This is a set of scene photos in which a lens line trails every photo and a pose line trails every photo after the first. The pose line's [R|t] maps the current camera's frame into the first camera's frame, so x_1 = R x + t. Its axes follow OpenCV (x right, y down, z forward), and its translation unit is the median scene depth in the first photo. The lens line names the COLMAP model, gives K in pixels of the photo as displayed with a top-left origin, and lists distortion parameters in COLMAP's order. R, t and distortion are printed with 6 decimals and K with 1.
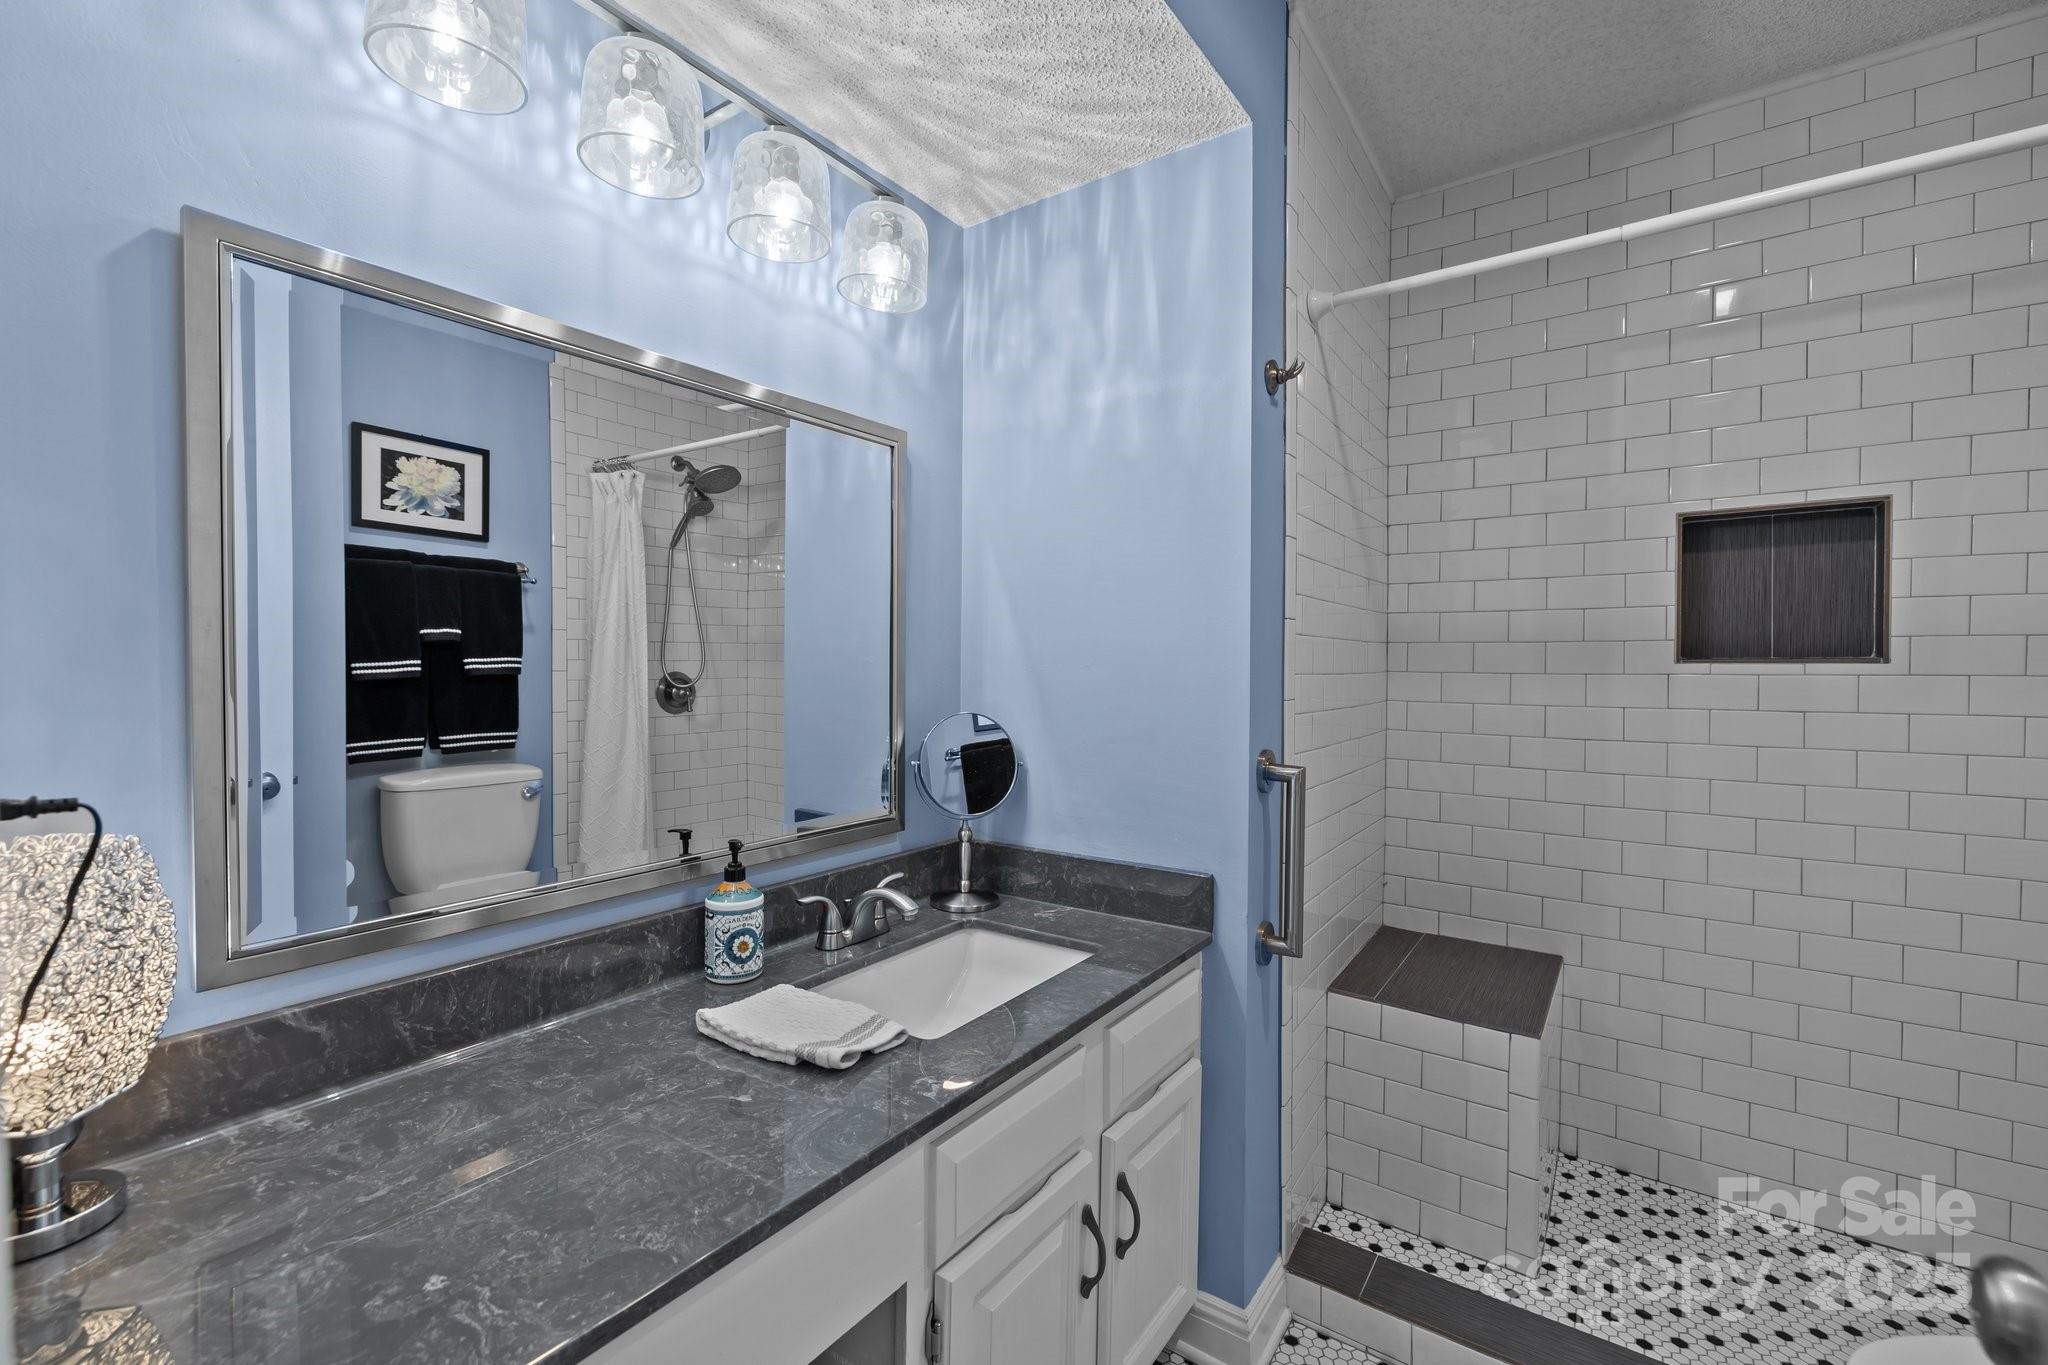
lens RADIAL K [[875.6, 0, 1021.9], [0, 875.6, 675.7], [0, 0, 1]] dist [-0.001276, -0.000420]
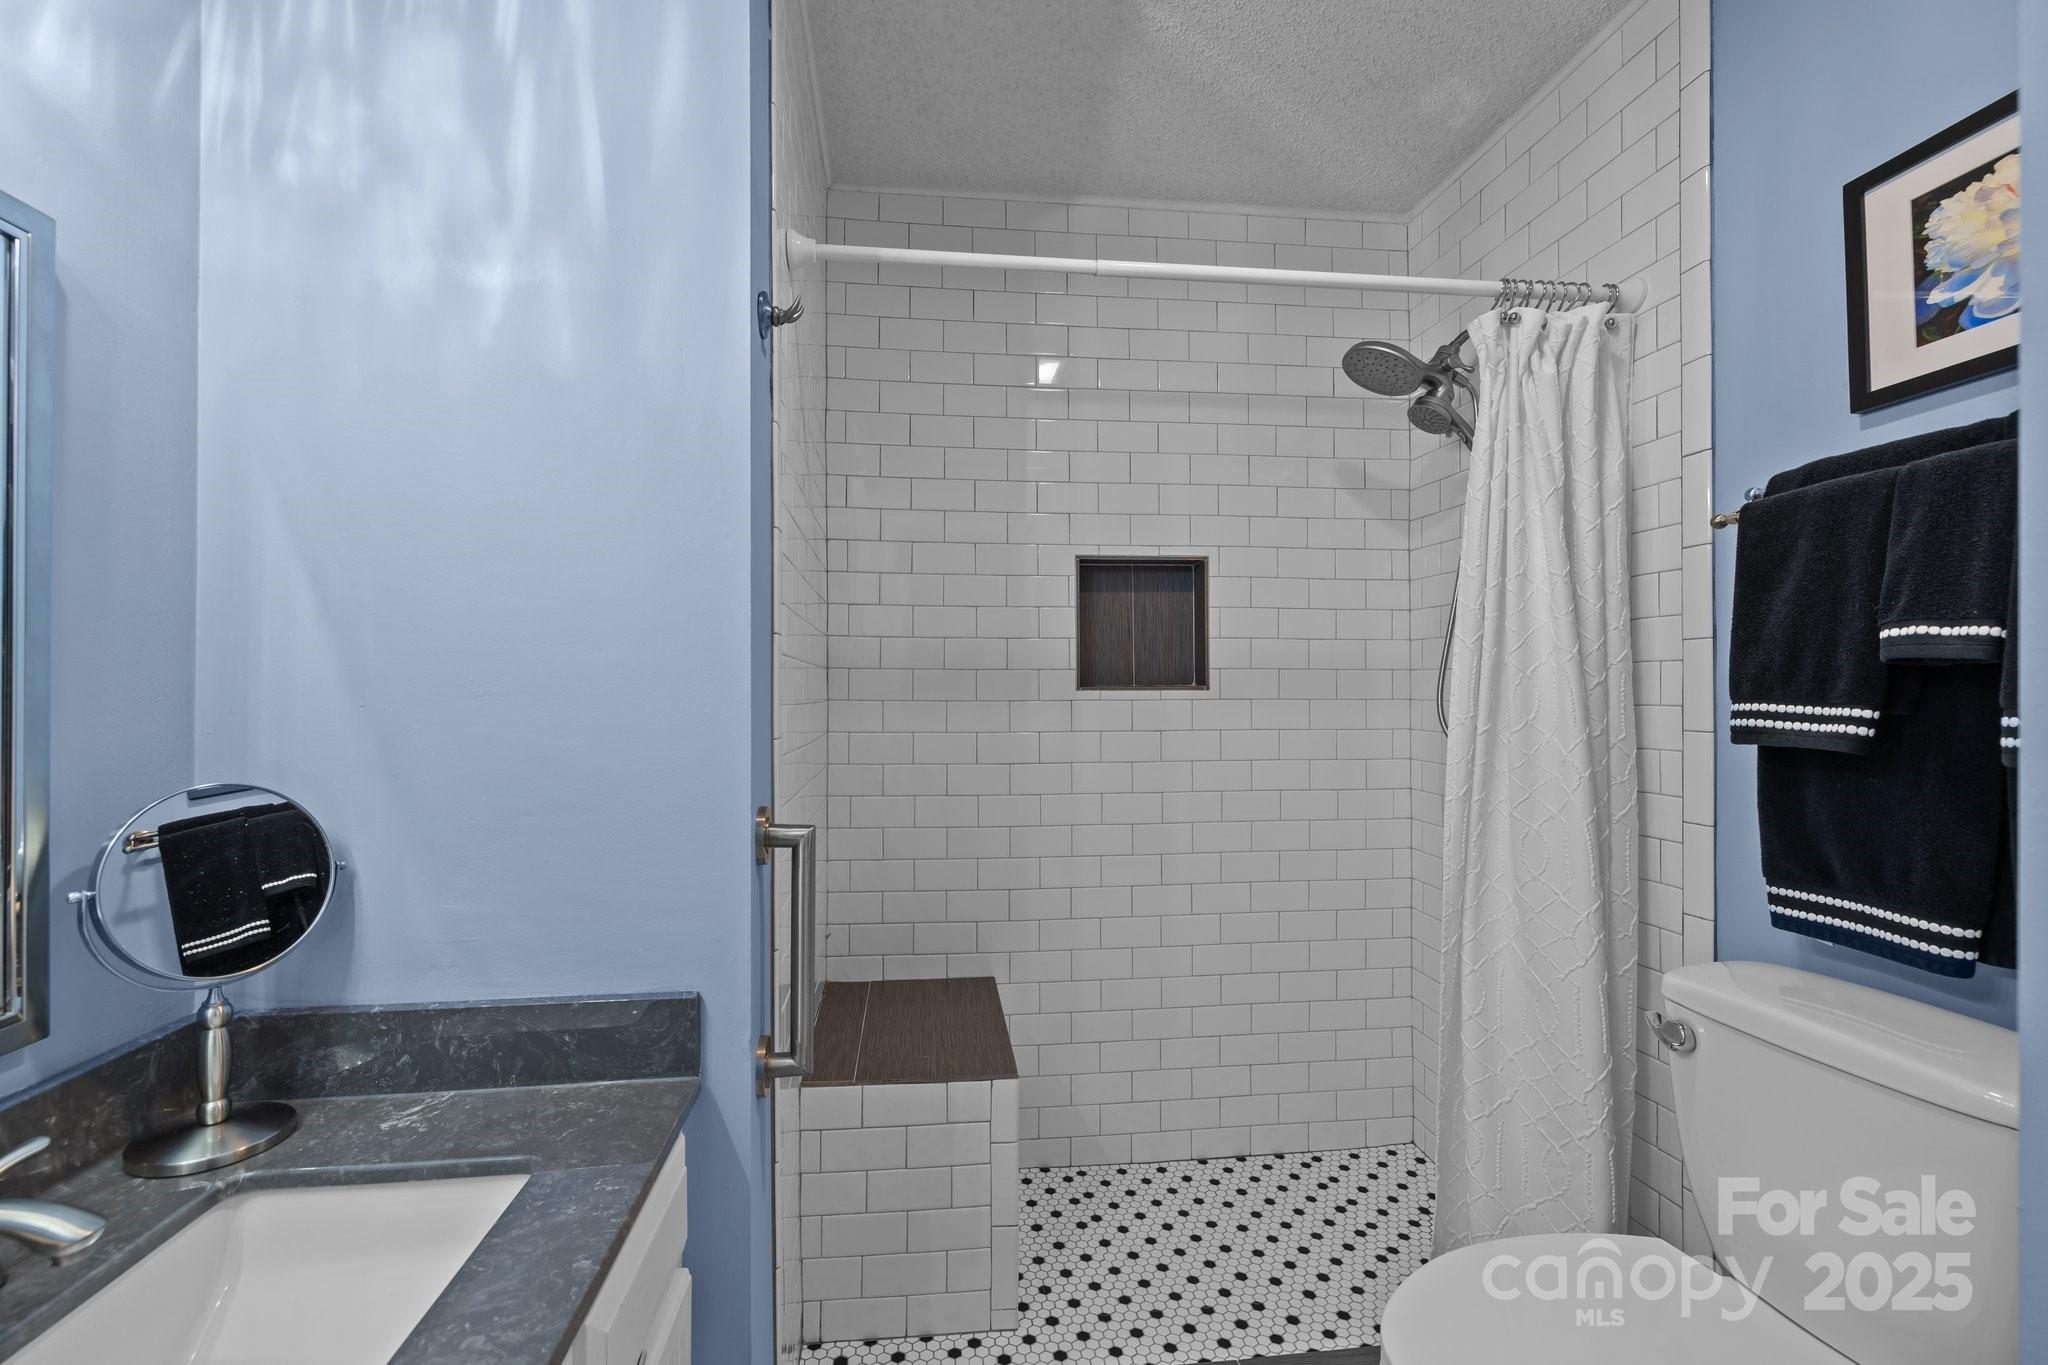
lens RADIAL K [[875.6, 0, 1020.3], [0, 875.6, 691.9], [0, 0, 1]] dist [-0.001276, -0.000420]
pose [[0.747533, -0.002540, 0.664220, -0.048831], [0.011483, 0.999893, -0.009100, -0.003646], [-0.664125, 0.014429, 0.747482, 0.262521]]
